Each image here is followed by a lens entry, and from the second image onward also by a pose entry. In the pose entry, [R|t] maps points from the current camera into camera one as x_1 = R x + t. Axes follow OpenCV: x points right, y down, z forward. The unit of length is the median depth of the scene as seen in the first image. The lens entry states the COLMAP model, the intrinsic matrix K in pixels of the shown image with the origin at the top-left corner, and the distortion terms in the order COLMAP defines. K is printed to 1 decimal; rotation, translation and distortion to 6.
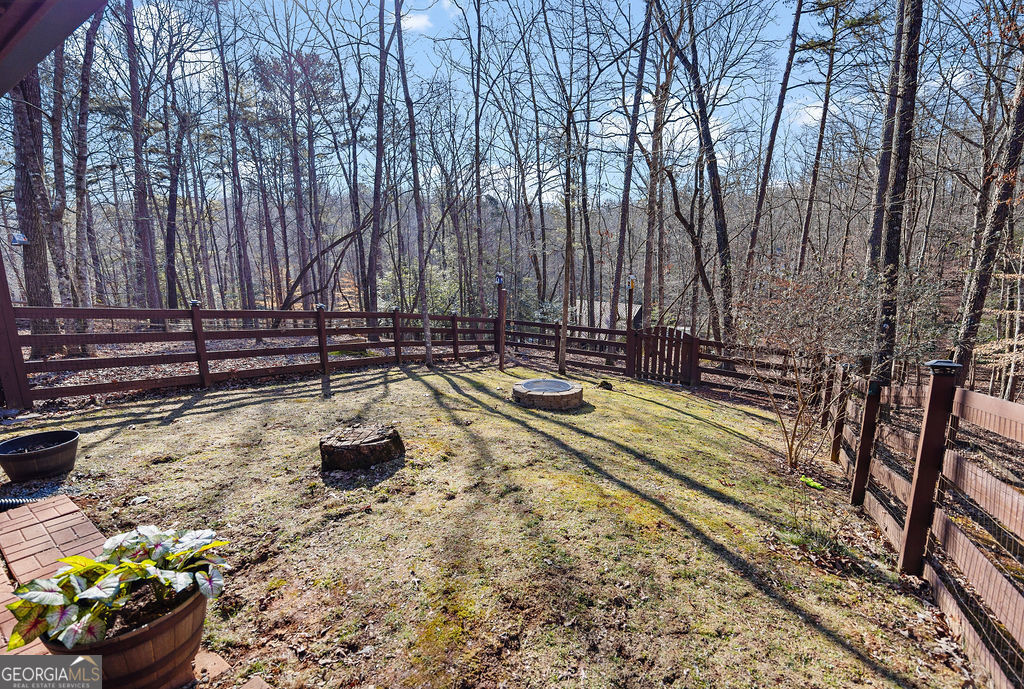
lens RADIAL K [[477.9, 0, 515.3], [0, 477.9, 344.5], [0, 0, 1]] dist [-0.011016, -0.000214]
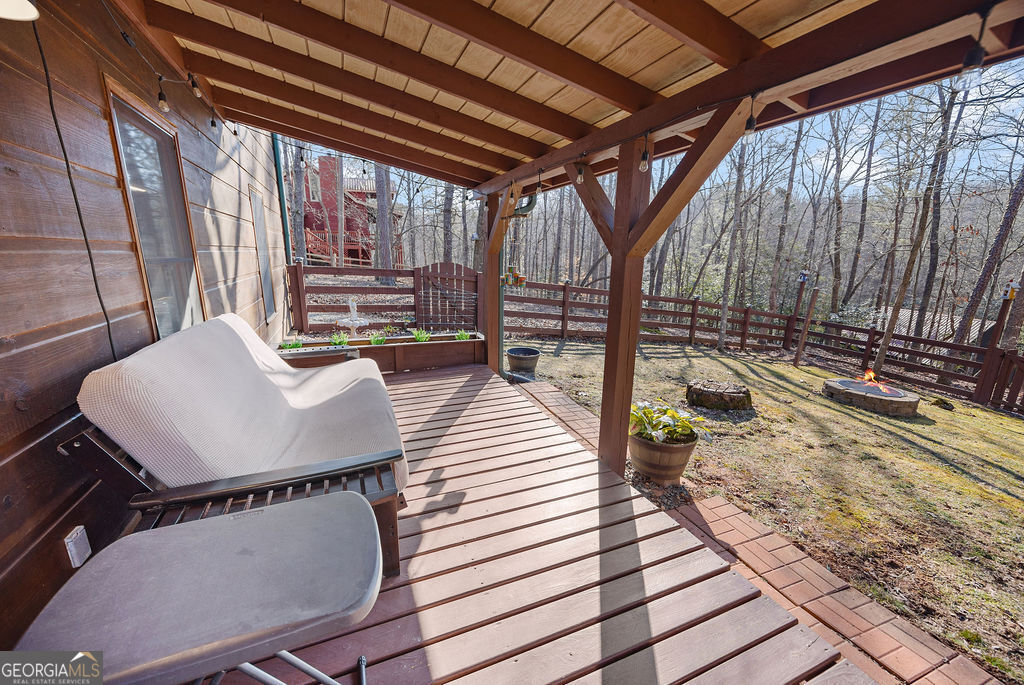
lens RADIAL K [[394.0, 0, 506.2], [0, 394.0, 342.2], [0, 0, 1]] dist [-0.000235, -0.000109]
pose [[0.794097, 0.156140, -0.587393, -0.073031], [-0.129003, 0.987718, 0.088154, 0.018154], [0.593943, 0.005773, 0.804486, -0.124558]]
